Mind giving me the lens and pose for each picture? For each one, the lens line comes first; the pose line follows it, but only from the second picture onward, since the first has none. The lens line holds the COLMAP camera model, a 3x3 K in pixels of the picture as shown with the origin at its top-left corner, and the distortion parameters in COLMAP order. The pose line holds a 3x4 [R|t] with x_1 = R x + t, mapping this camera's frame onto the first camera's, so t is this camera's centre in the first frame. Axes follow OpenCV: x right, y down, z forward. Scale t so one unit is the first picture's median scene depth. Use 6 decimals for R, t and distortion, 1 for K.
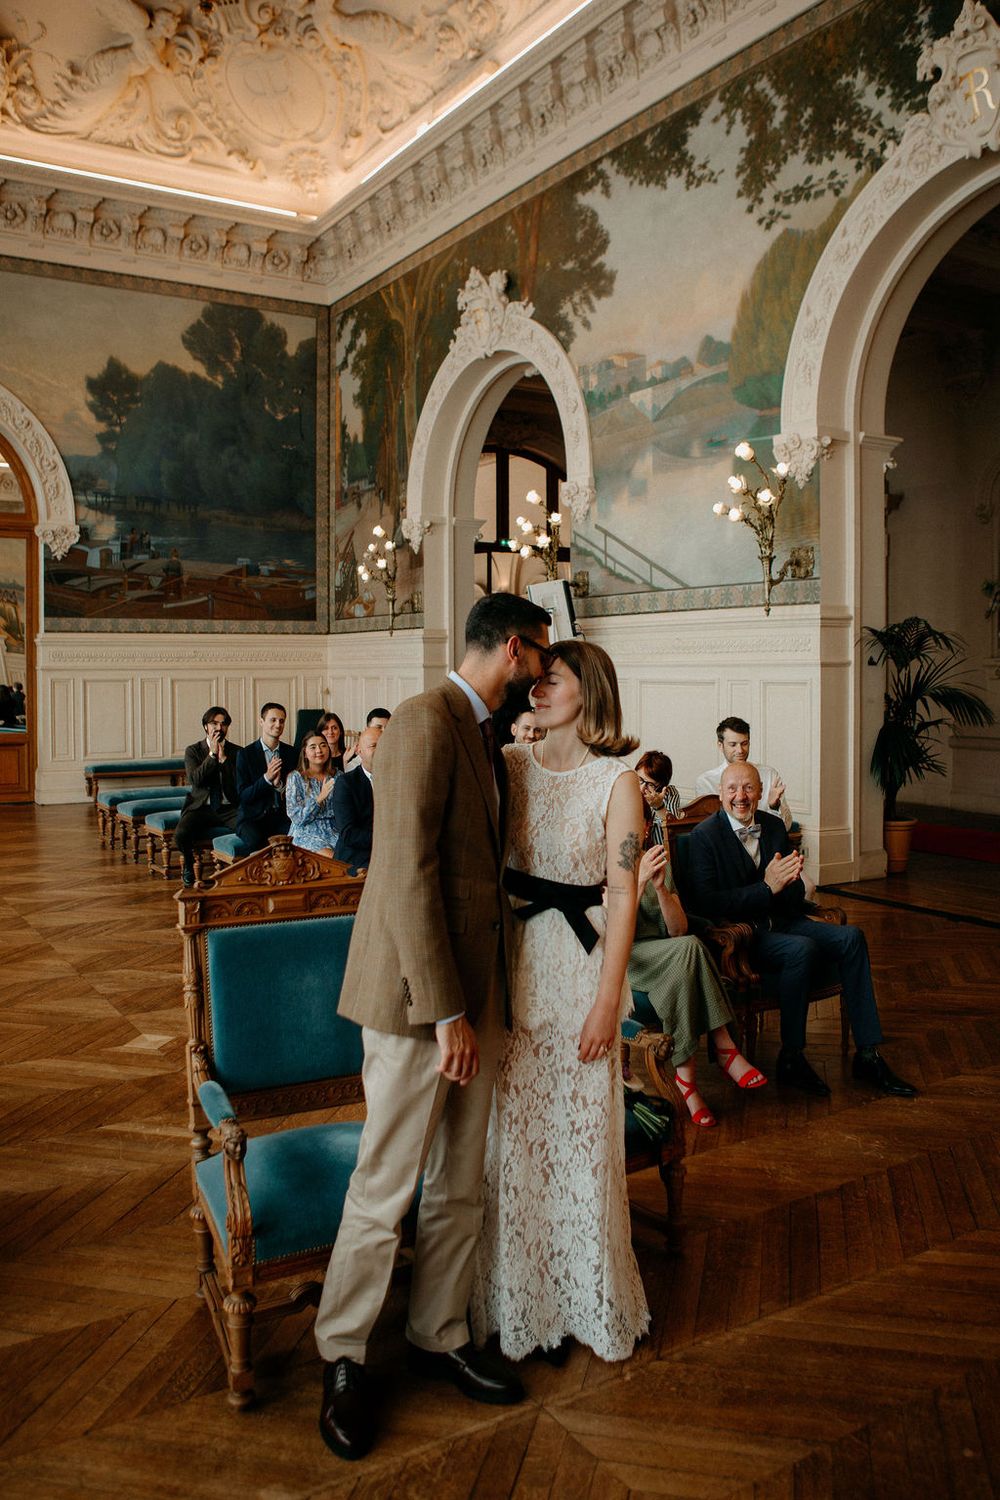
lens RADIAL K [[1245.1, 0, 521.3], [0, 1245.1, 707.4], [0, 0, 1]] dist [-0.093298, 0.097158]
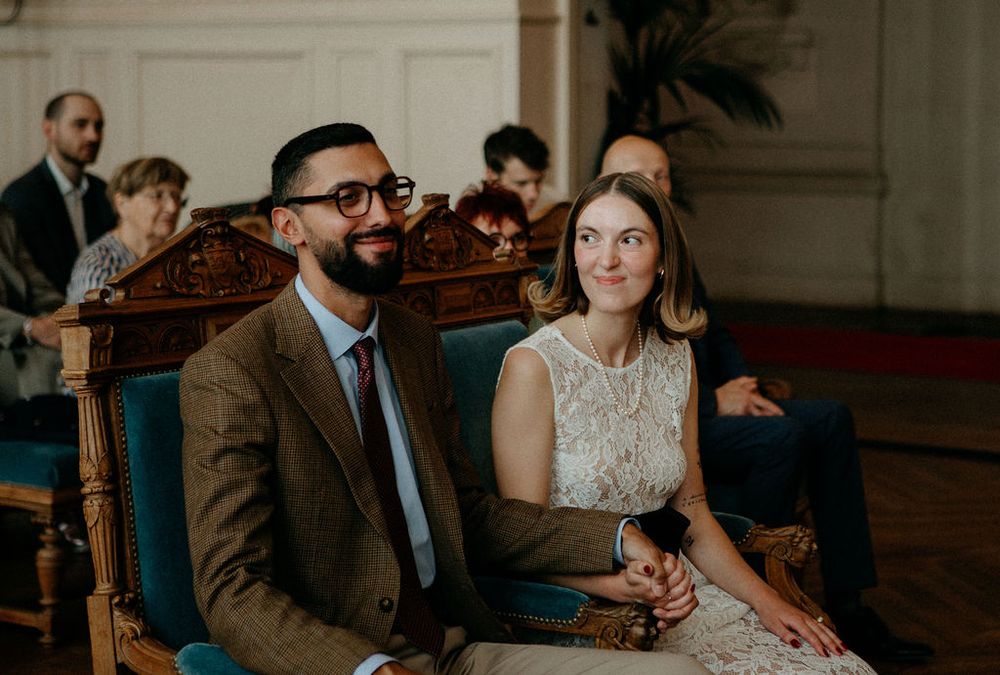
lens RADIAL K [[2323.8, 0, 569.1], [0, 2323.8, 320.2], [0, 0, 1]] dist [0.306067, 0.000000]
pose [[0.911983, -0.036245, 0.408624, -0.147649], [0.010518, 0.997828, 0.065032, 0.027471], [-0.410093, -0.055010, 0.910383, 0.000082]]
